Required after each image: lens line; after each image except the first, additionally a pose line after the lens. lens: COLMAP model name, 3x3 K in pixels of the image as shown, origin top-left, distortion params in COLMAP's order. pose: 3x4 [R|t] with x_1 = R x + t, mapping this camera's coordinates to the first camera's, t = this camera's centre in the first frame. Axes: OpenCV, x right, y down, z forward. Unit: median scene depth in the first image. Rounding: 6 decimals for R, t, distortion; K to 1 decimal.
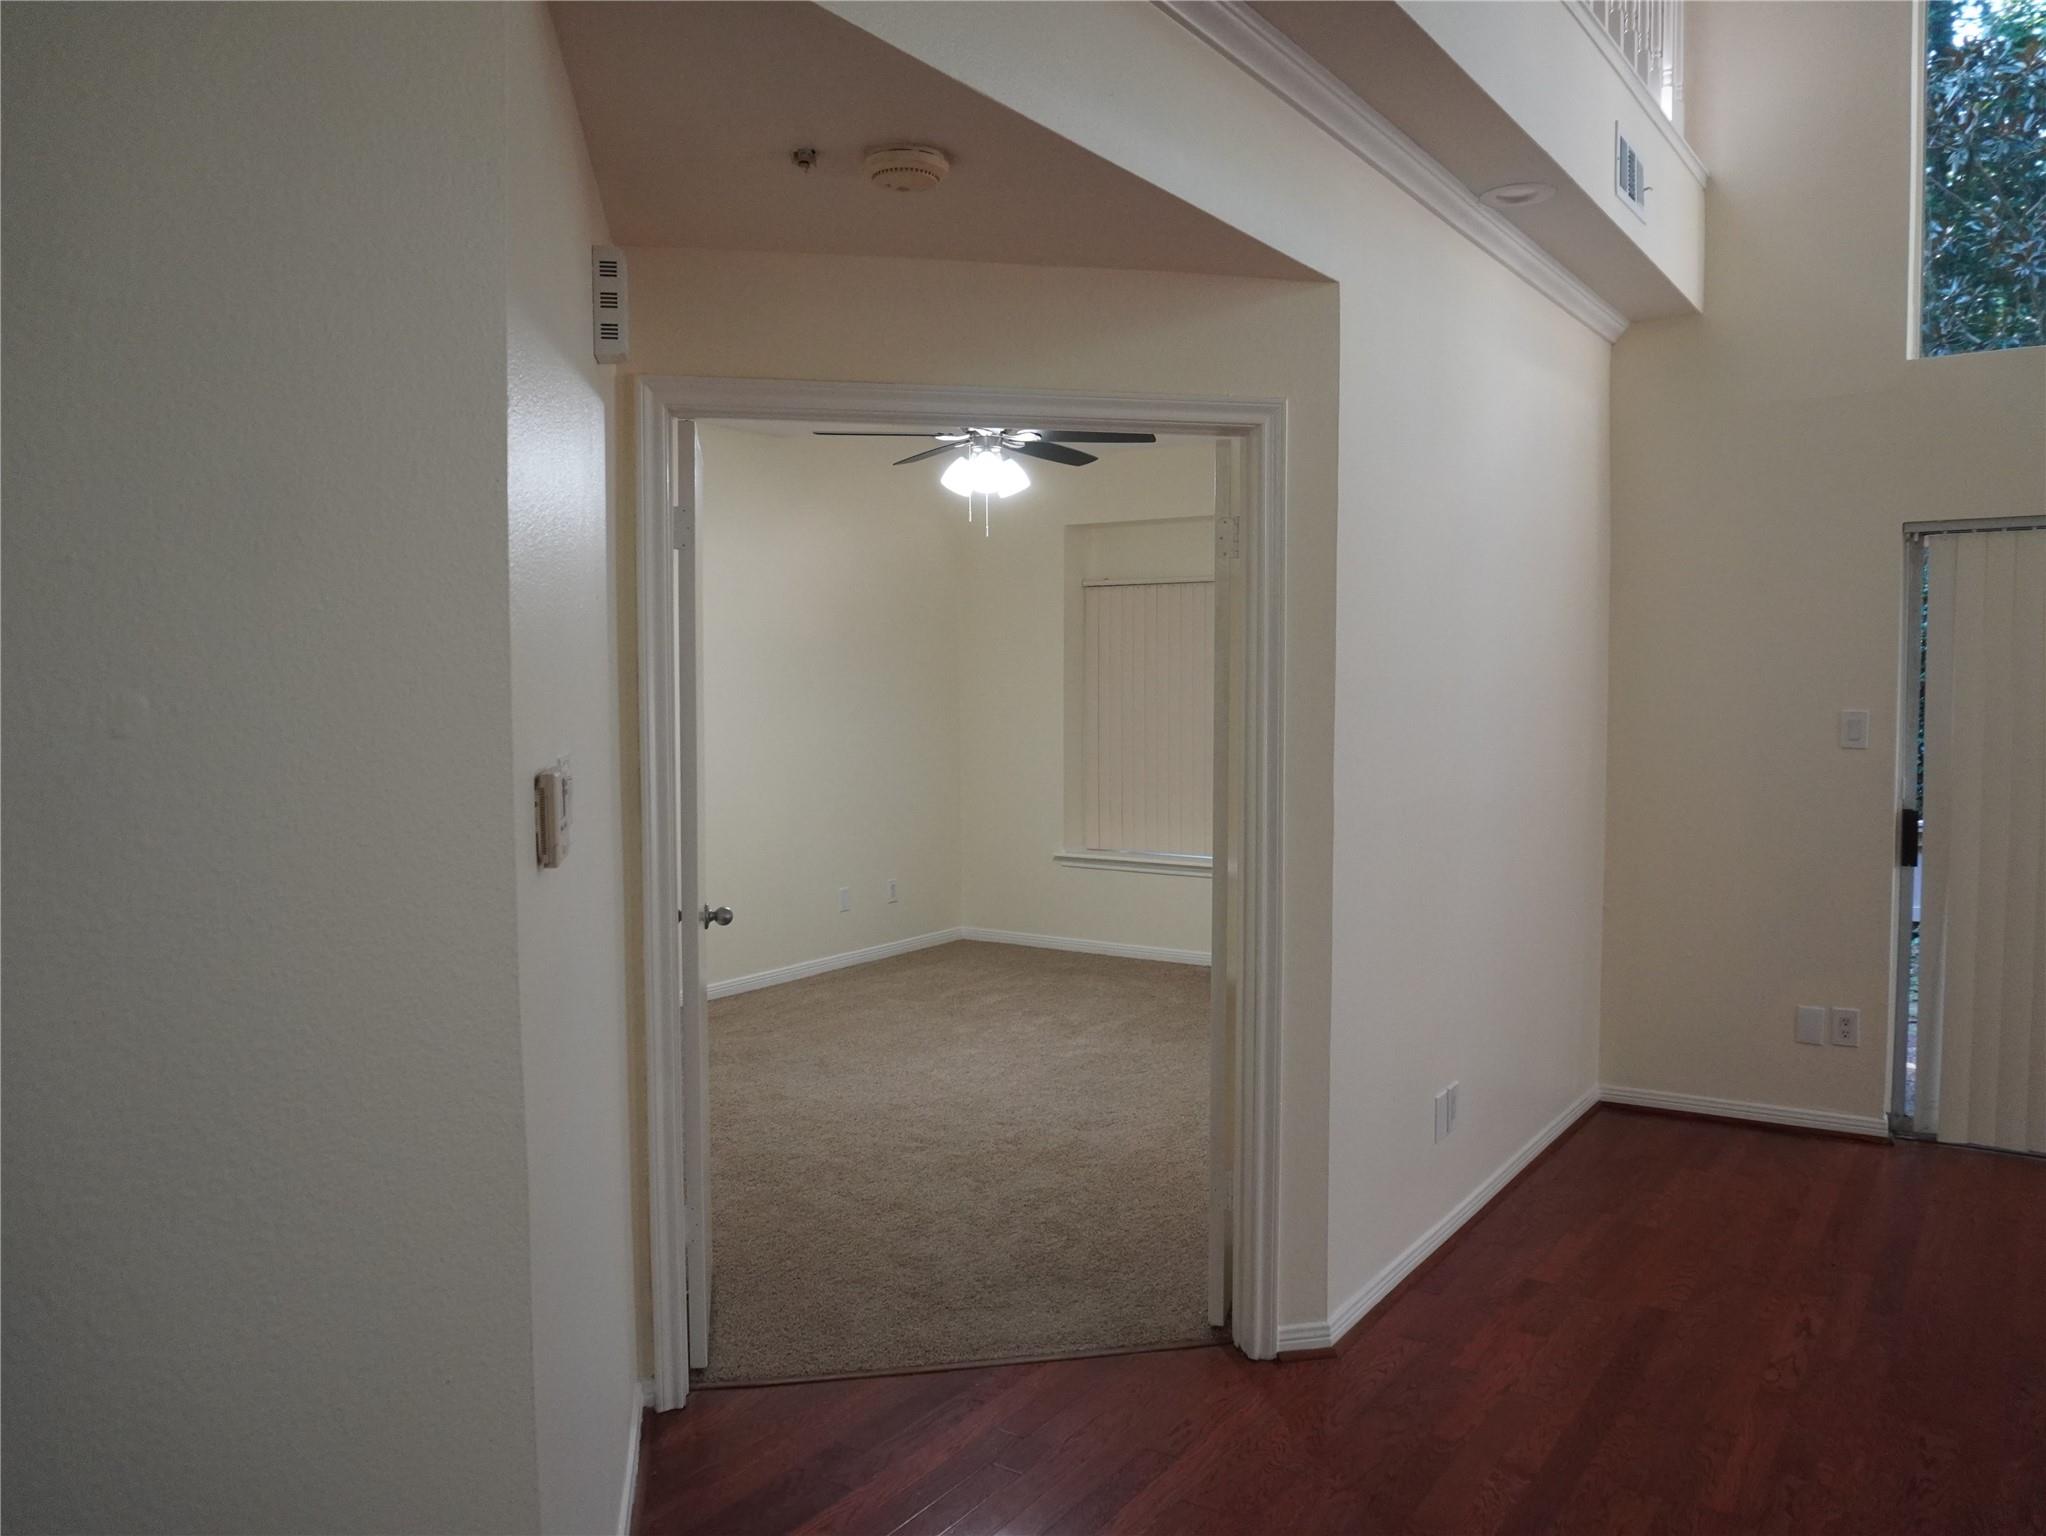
lens RADIAL K [[1547.9, 0, 1028.8], [0, 1547.9, 766.2], [0, 0, 1]] dist [-0.036109, 0.004884]
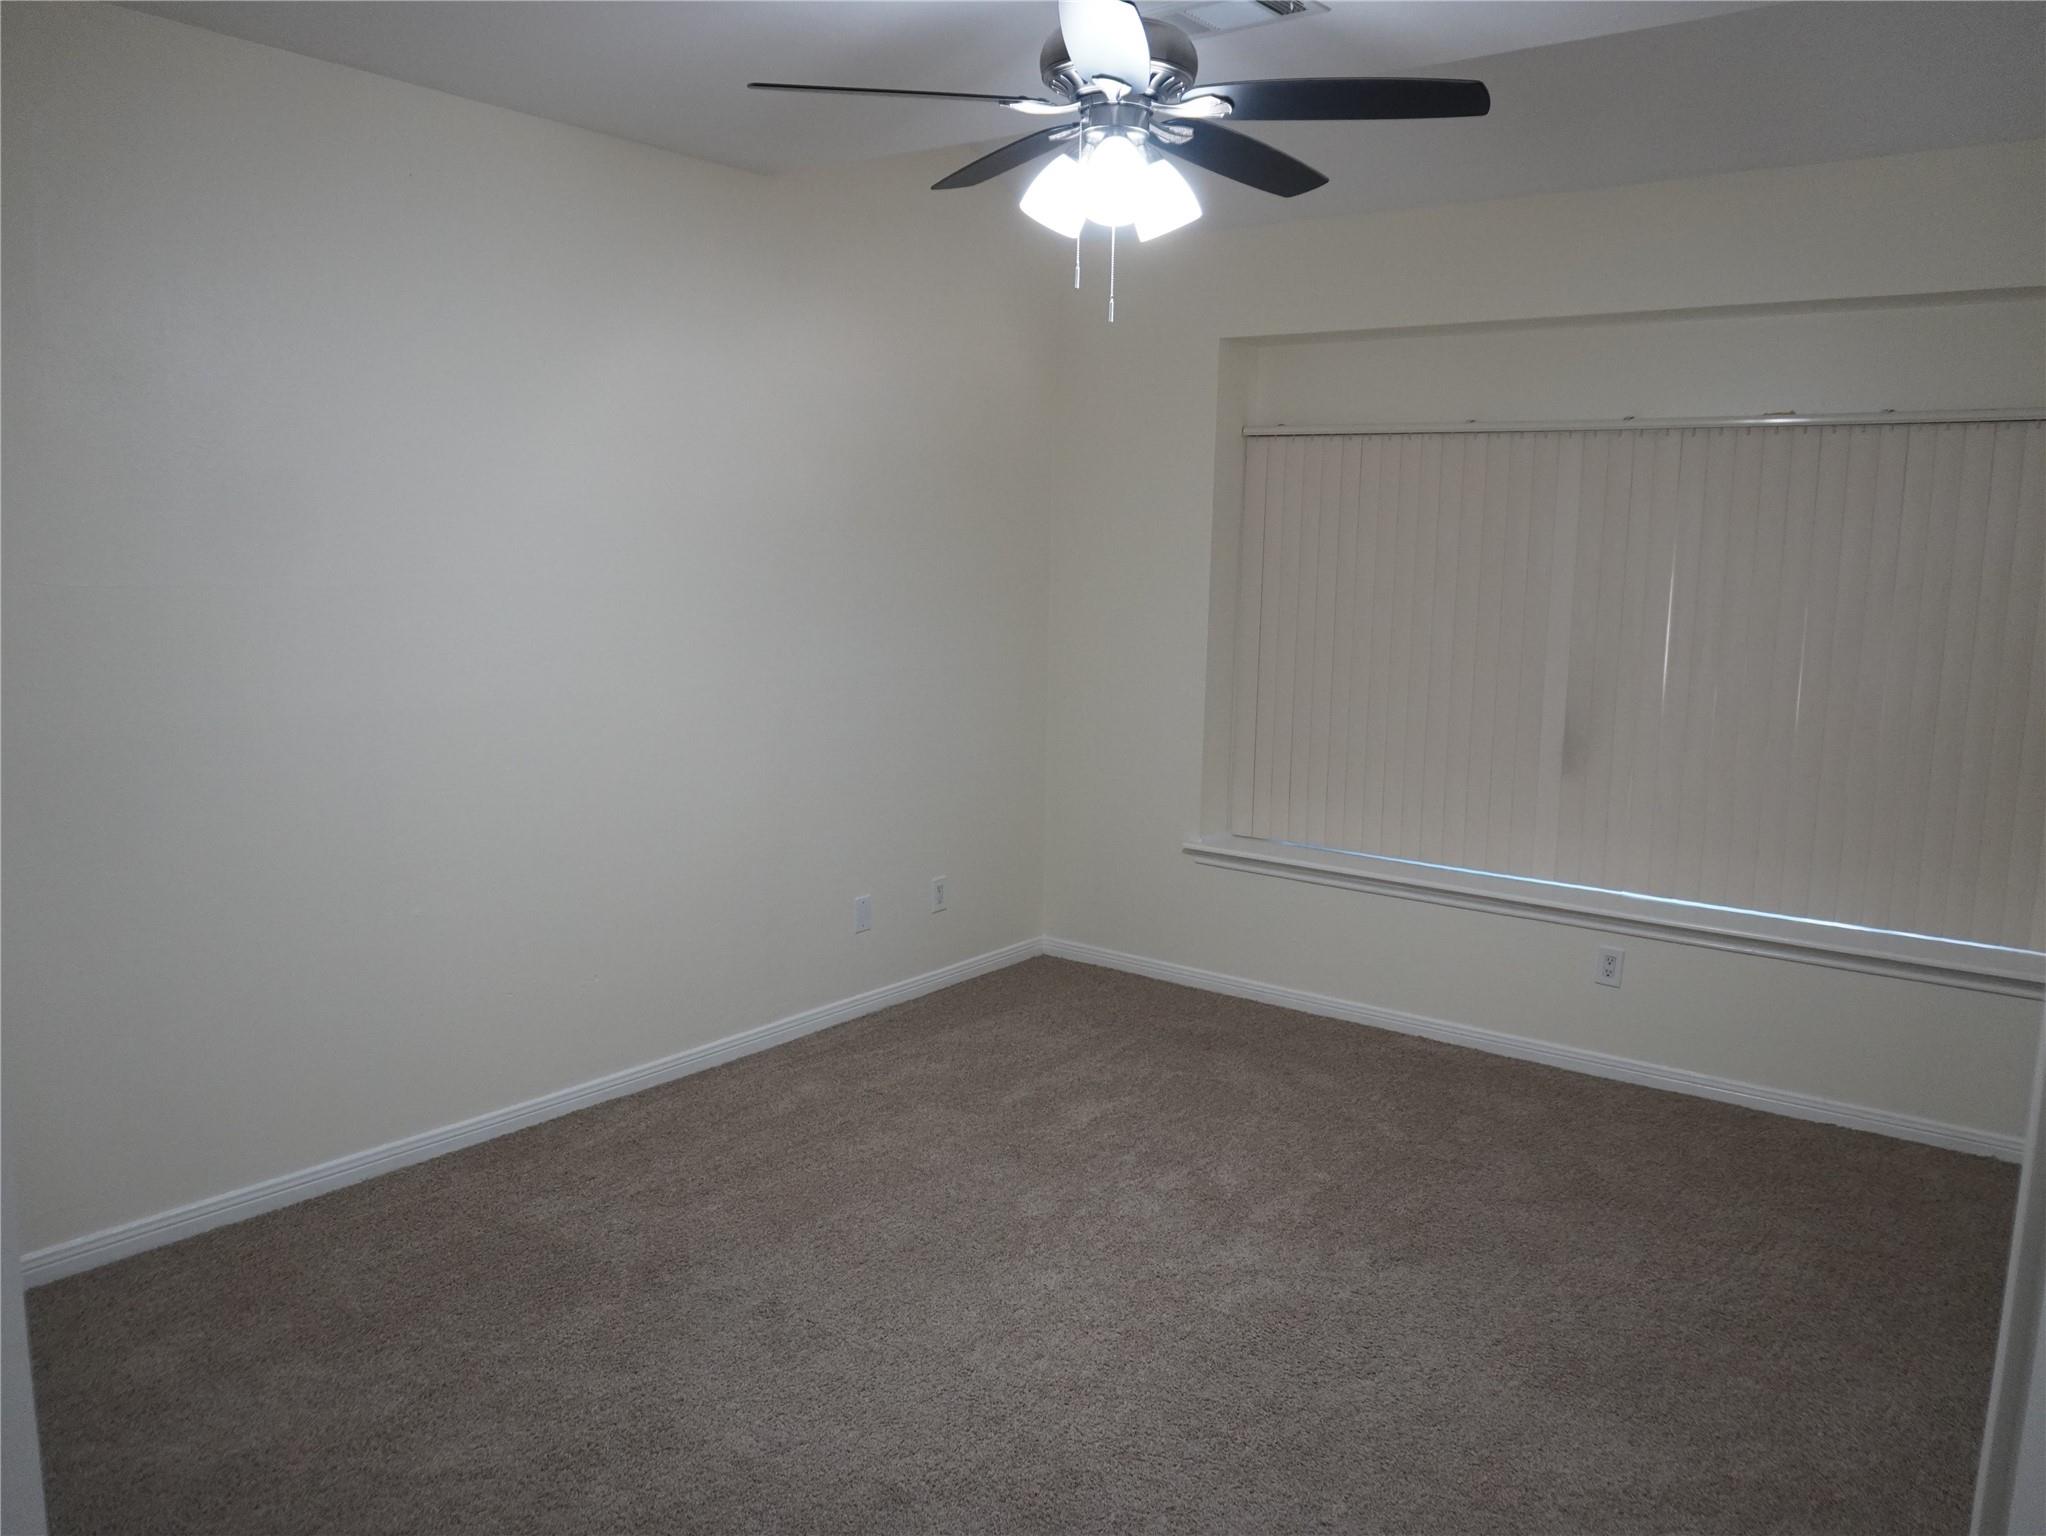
lens RADIAL K [[1547.9, 0, 1028.8], [0, 1547.9, 766.2], [0, 0, 1]] dist [-0.036109, 0.004884]
pose [[0.997845, 0.033743, -0.056268, -0.016786], [-0.028323, 0.995123, 0.094486, -0.044876], [0.059182, -0.092688, 0.993935, 0.410936]]
